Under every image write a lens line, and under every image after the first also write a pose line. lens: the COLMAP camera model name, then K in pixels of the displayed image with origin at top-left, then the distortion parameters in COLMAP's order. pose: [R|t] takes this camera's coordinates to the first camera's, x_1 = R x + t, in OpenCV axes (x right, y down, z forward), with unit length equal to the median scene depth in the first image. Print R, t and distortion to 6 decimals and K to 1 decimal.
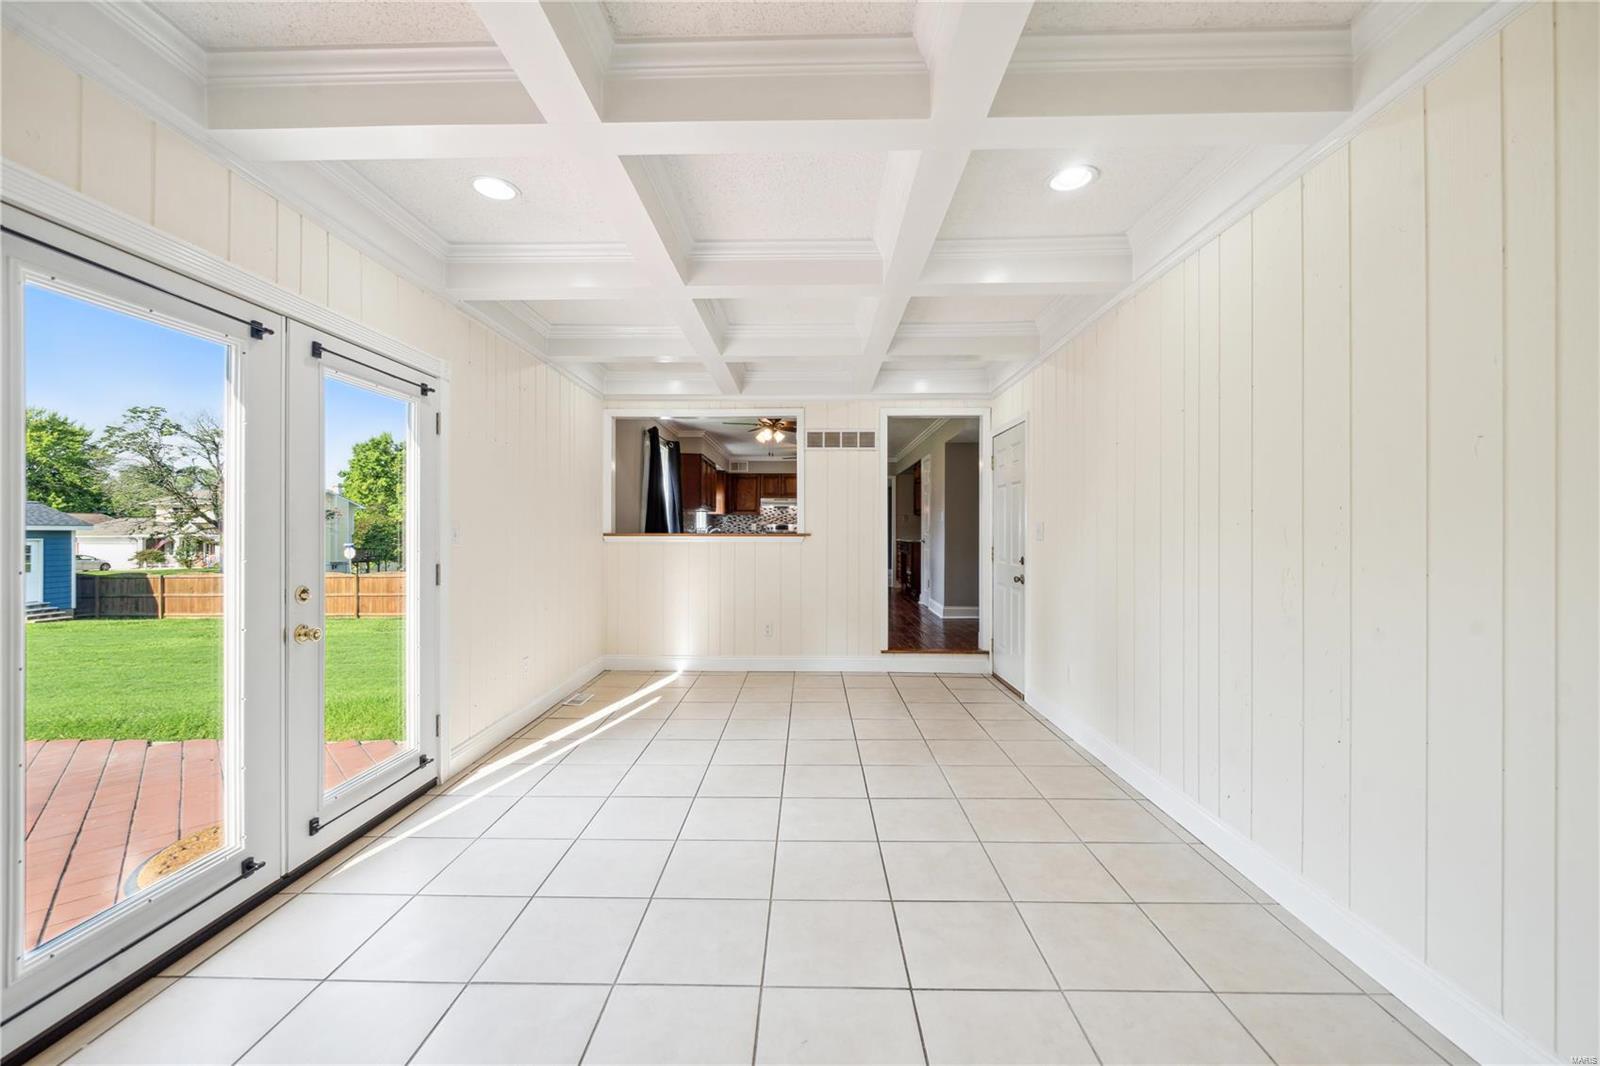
lens RADIAL K [[603.2, 0, 800.2], [0, 603.2, 527.1], [0, 0, 1]] dist [-0.005909, 0.000006]
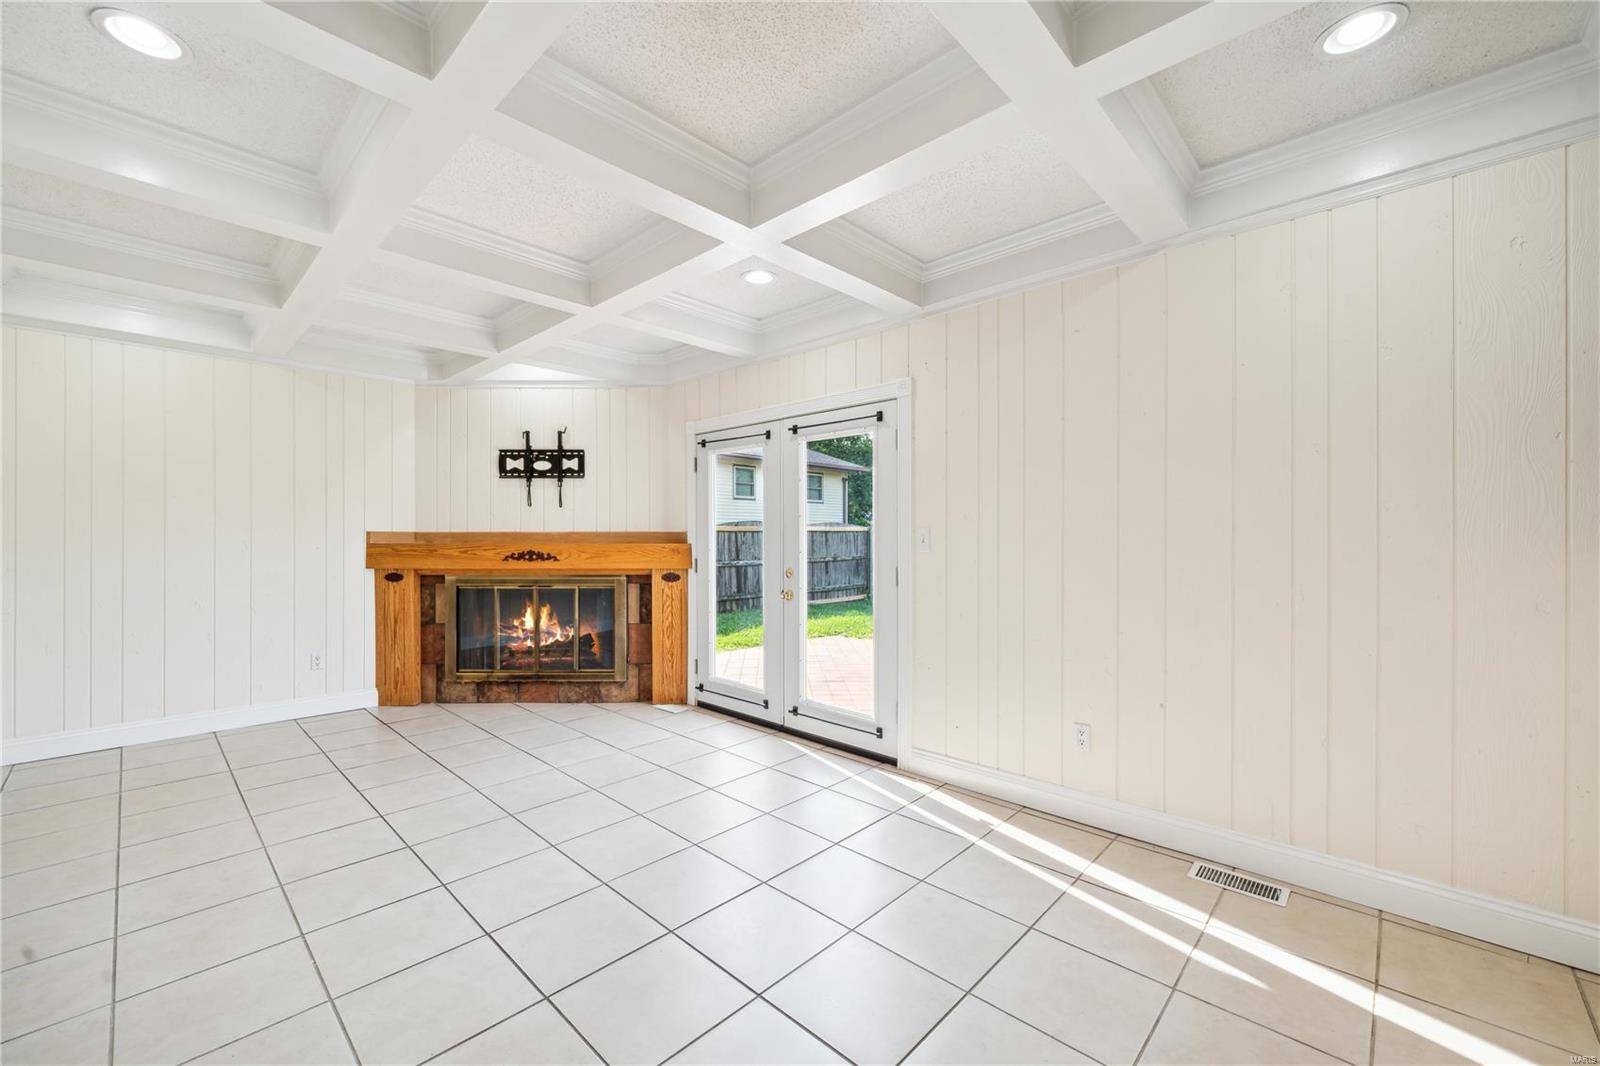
lens RADIAL K [[641.9, 0, 795.3], [0, 641.9, 538.6], [0, 0, 1]] dist [-0.000028, 0.000000]
pose [[-0.674464, -0.003017, -0.738302, 0.389043], [-0.000367, 0.999993, -0.003751, 0.013715], [0.738308, -0.002259, -0.674460, 1.631622]]
